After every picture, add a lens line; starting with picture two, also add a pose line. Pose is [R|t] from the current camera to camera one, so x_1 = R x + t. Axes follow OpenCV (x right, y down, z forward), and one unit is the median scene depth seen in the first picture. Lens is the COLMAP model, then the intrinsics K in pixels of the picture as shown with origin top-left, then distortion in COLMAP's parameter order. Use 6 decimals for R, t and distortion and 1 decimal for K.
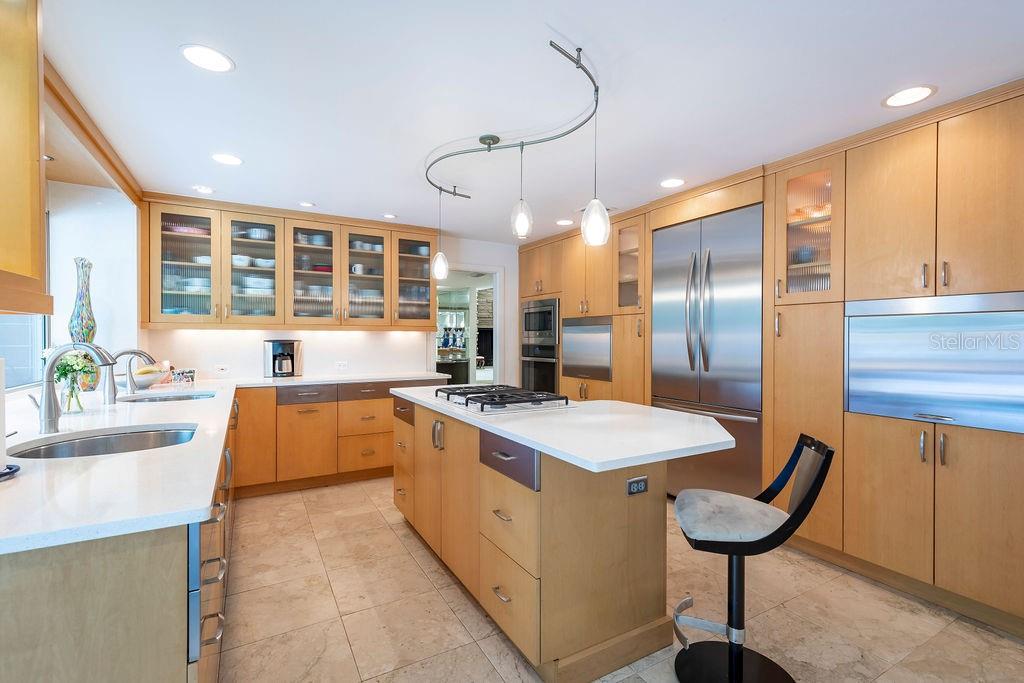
lens RADIAL K [[464.1, 0, 516.6], [0, 464.1, 340.7], [0, 0, 1]] dist [0.010904, -0.002969]
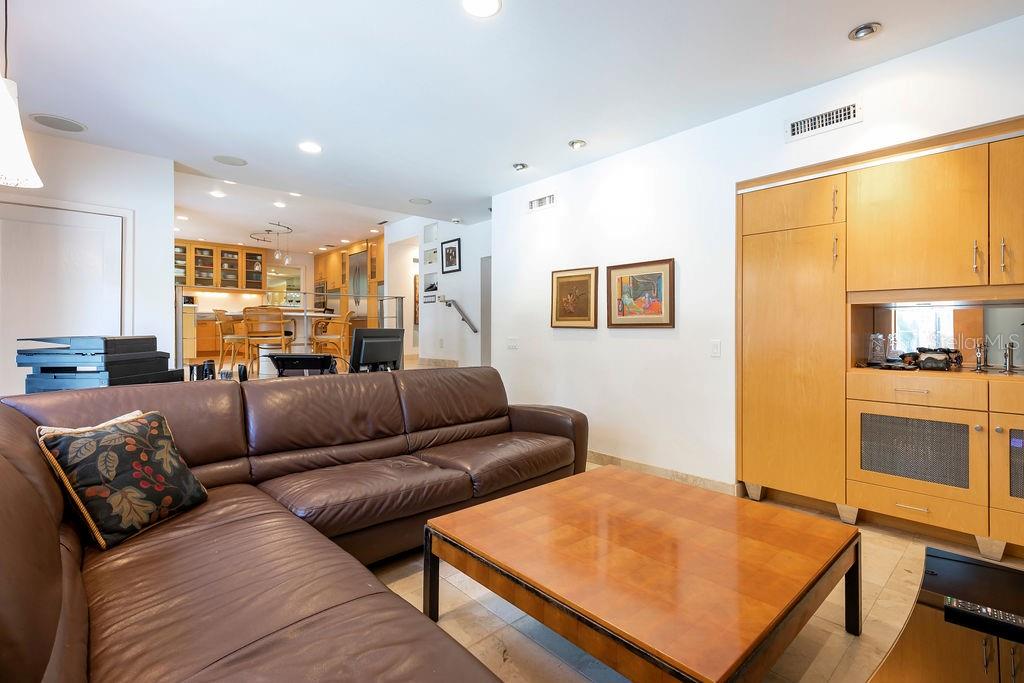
lens RADIAL K [[464.1, 0, 529.8], [0, 464.1, 324.0], [0, 0, 1]] dist [0.010904, -0.002969]
pose [[0.969584, -0.000147, 0.244758, 0.617514], [0.004149, 0.999866, -0.015838, 0.197864], [-0.244723, 0.016372, 0.969455, -1.781502]]
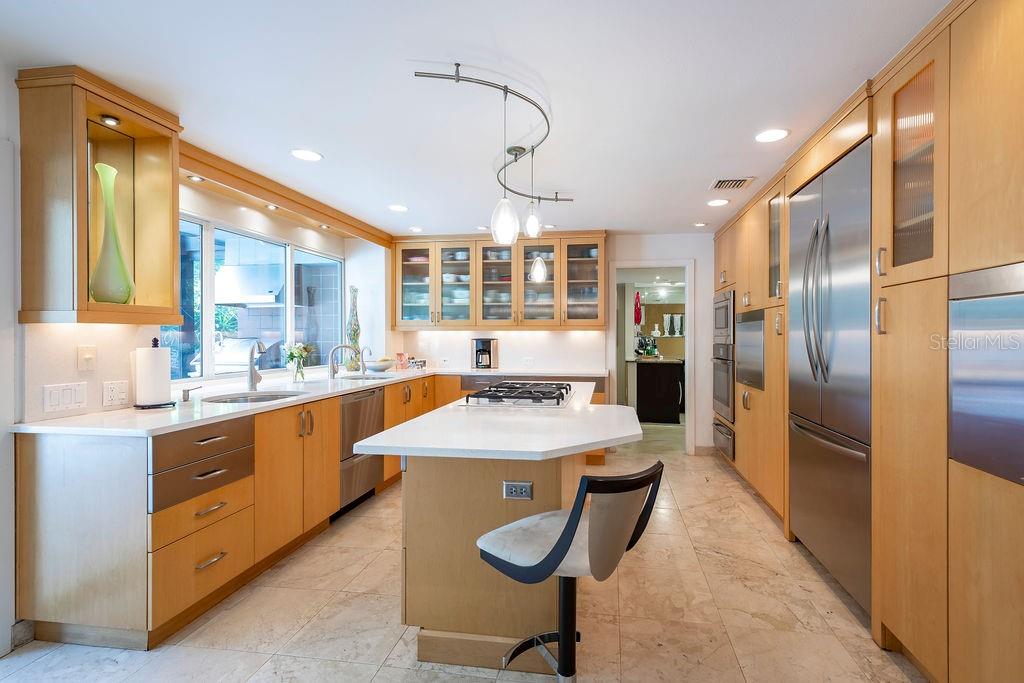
lens RADIAL K [[464.1, 0, 540.6], [0, 464.1, 337.9], [0, 0, 1]] dist [0.010904, -0.002969]
pose [[0.787291, 0.000868, -0.616580, 0.415474], [-0.002517, 0.999995, -0.001806, -0.001027], [0.616576, 0.002974, 0.787290, 0.126946]]
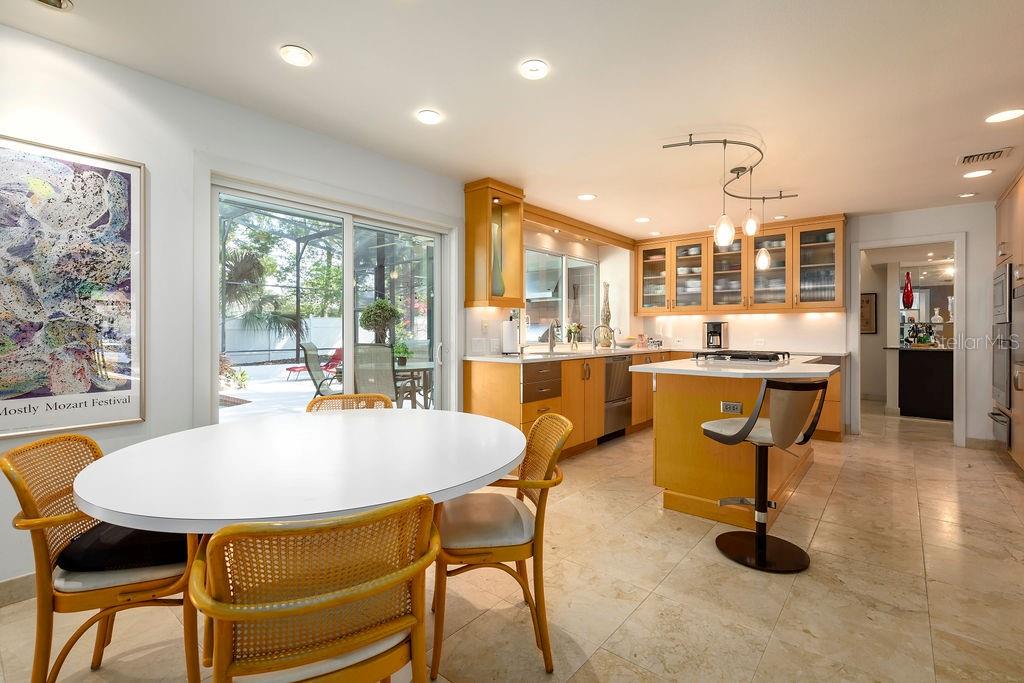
lens RADIAL K [[464.1, 0, 512.0], [0, 464.1, 332.6], [0, 0, 1]] dist [0.010904, -0.002969]
pose [[0.354129, 0.002133, -0.935194, 0.649794], [-0.006051, 0.999982, -0.000011, 0.037004], [0.935177, 0.005663, 0.354135, -0.079734]]
